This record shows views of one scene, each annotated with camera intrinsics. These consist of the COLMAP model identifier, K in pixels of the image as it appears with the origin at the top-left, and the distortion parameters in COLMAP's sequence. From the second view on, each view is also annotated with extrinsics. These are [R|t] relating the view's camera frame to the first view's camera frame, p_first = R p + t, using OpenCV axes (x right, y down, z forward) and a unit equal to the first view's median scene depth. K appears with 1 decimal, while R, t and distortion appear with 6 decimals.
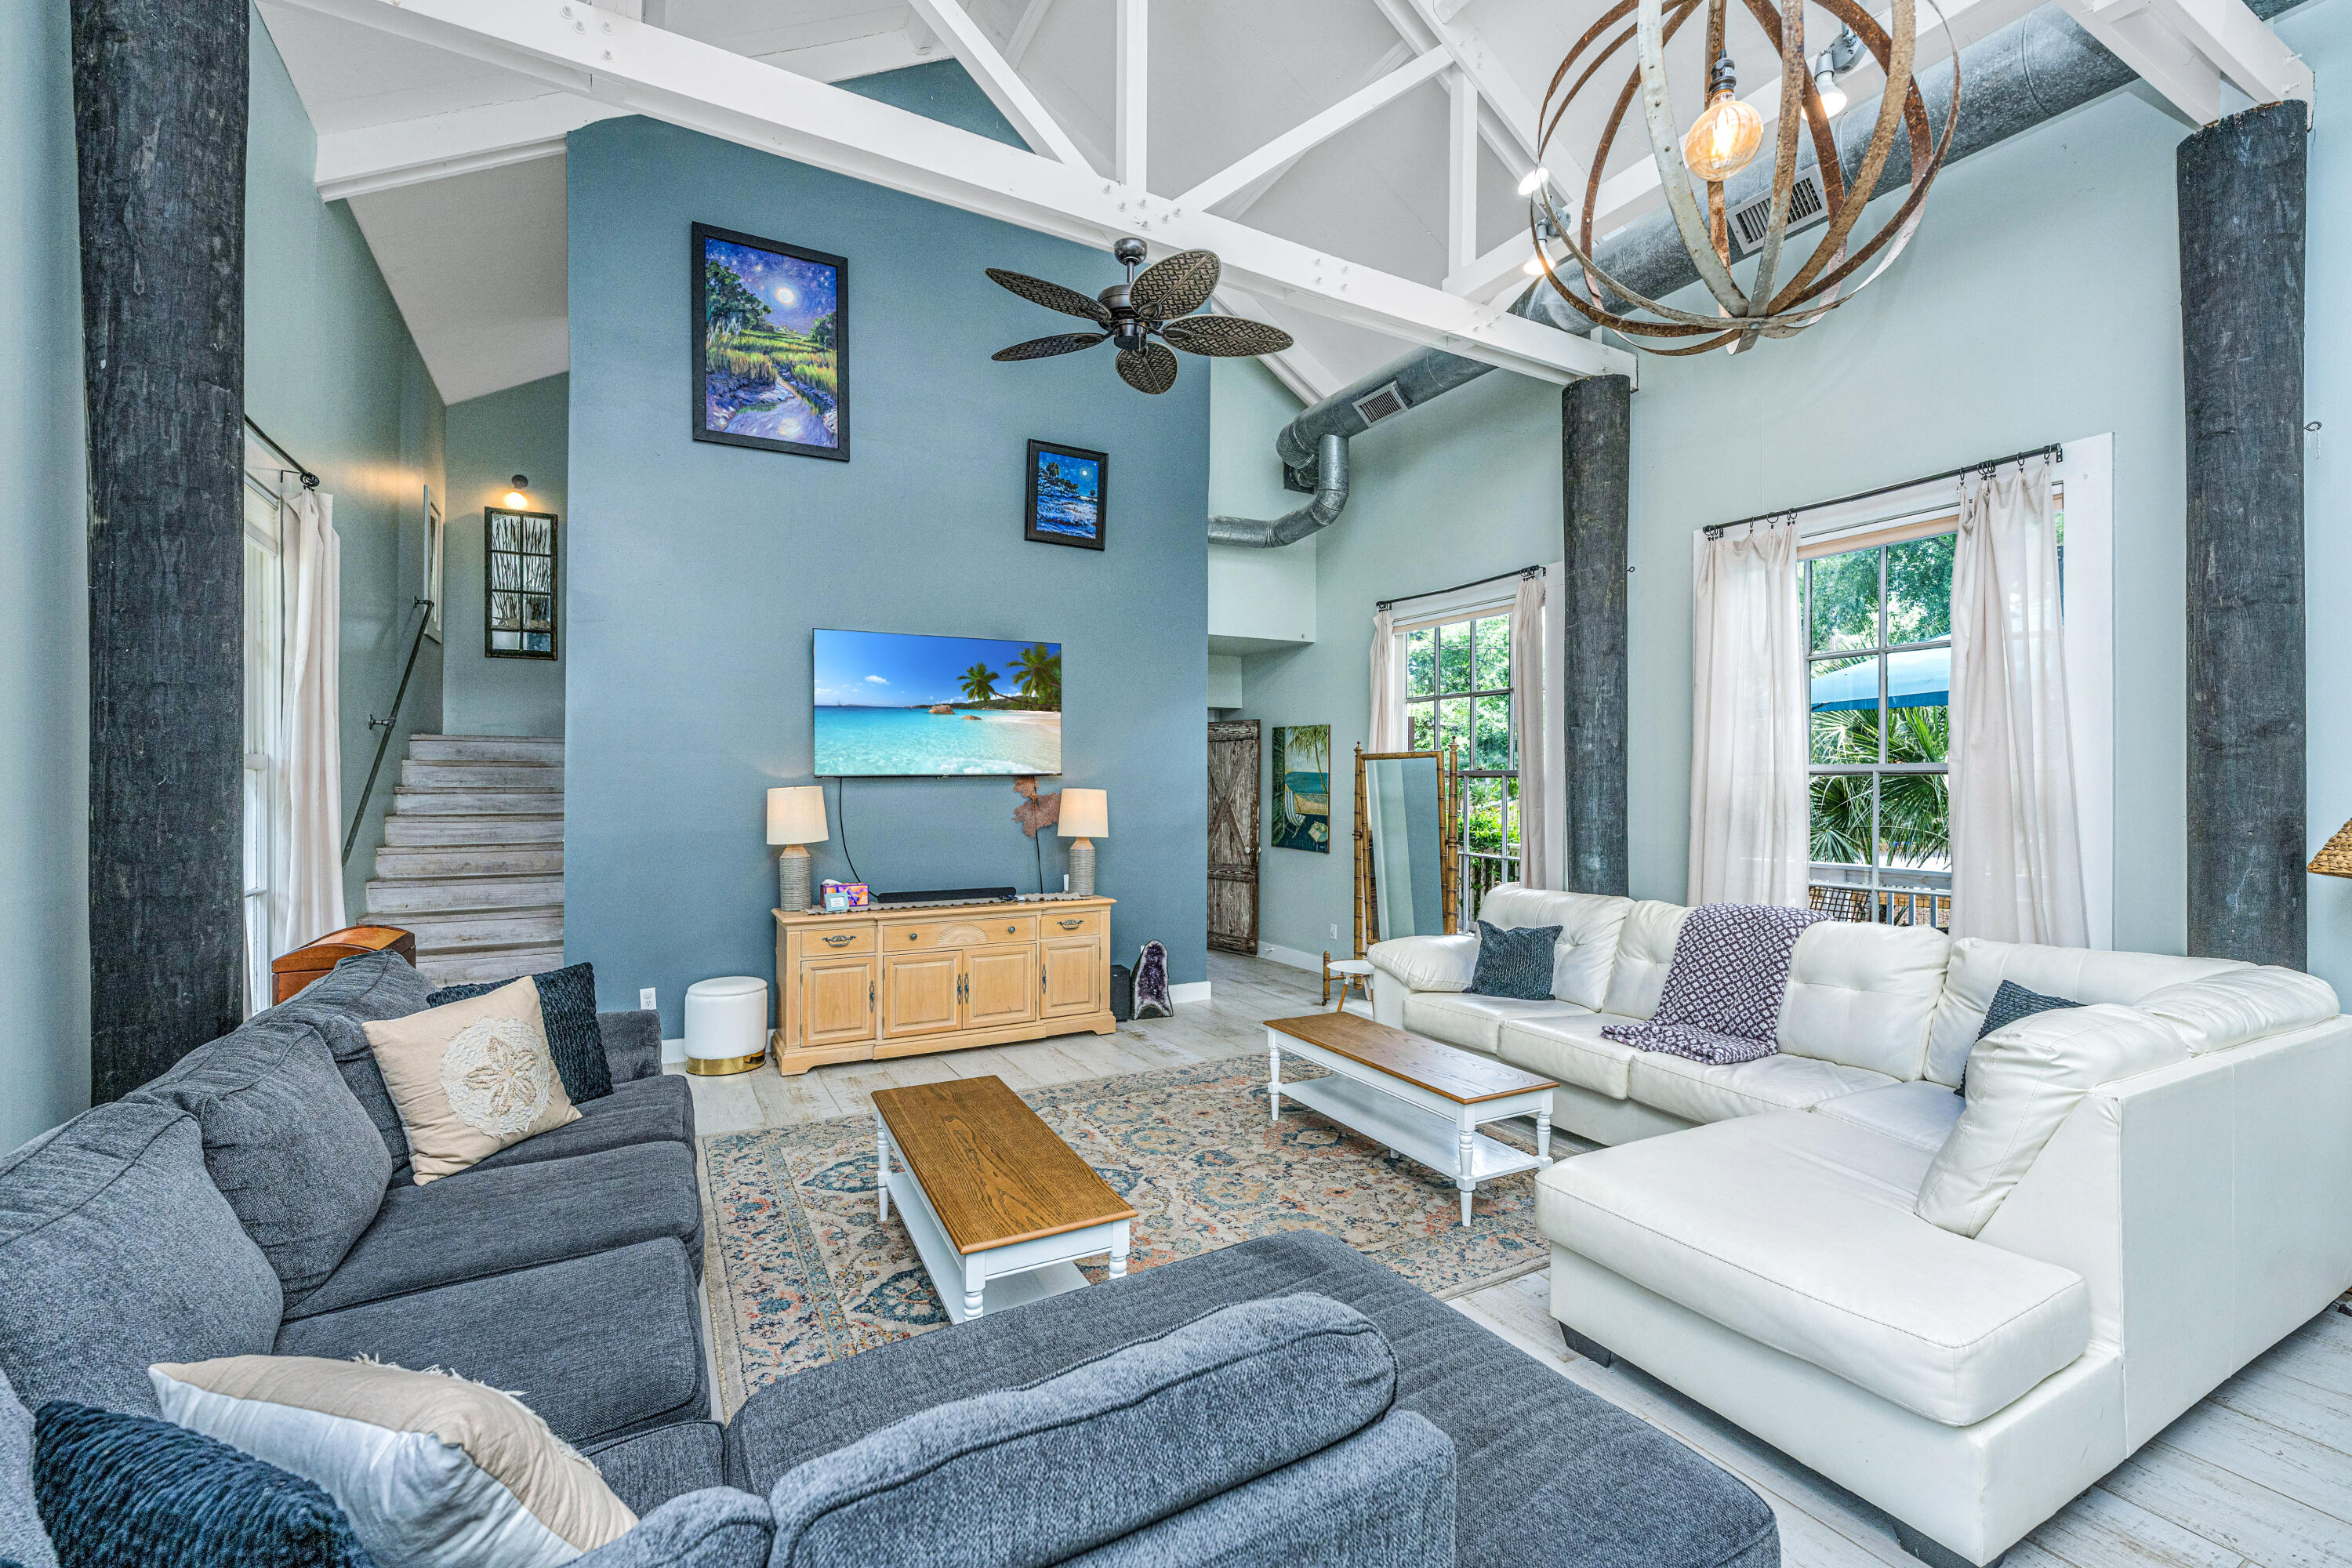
lens RADIAL K [[962.4, 0, 1172.3], [0, 962.4, 789.0], [0, 0, 1]] dist [0.000167, -0.000856]
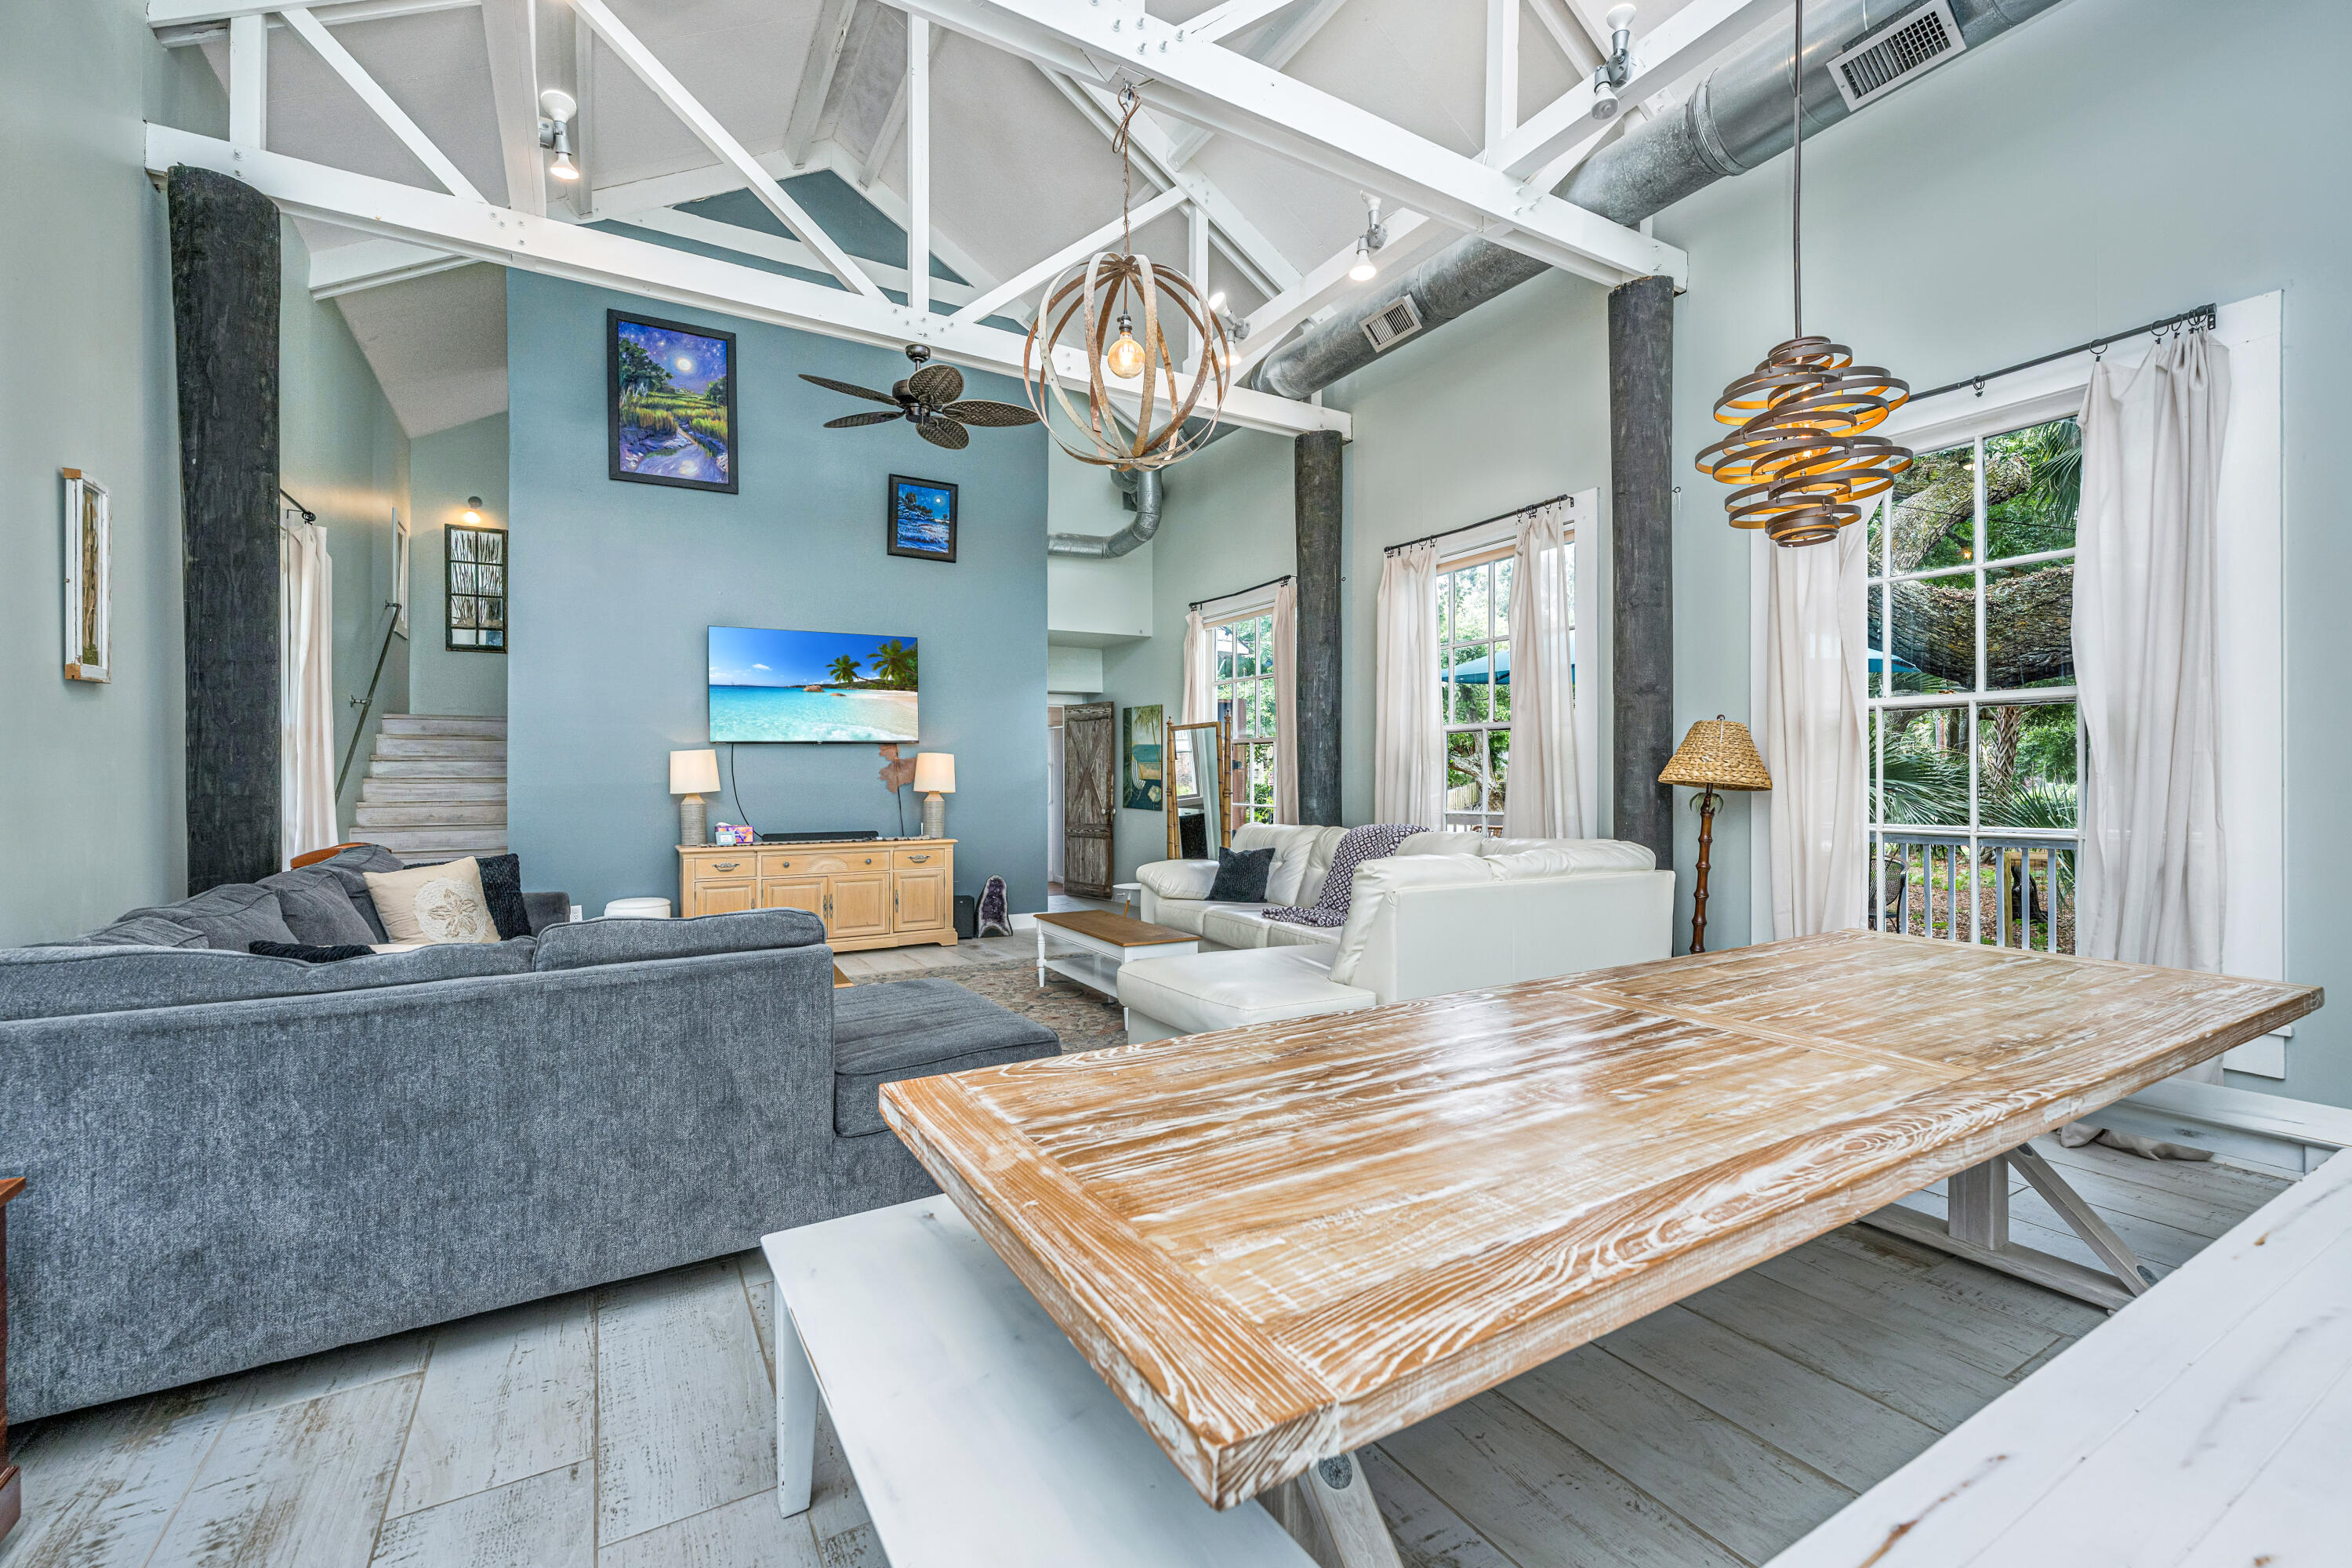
lens RADIAL K [[962.4, 0, 1186.7], [0, 962.4, 784.3], [0, 0, 1]] dist [0.000167, -0.000856]
pose [[0.999450, -0.007470, 0.032314, 0.220342], [0.007512, 0.999971, -0.001176, 0.050051], [-0.032304, 0.001419, 0.999477, -0.297464]]
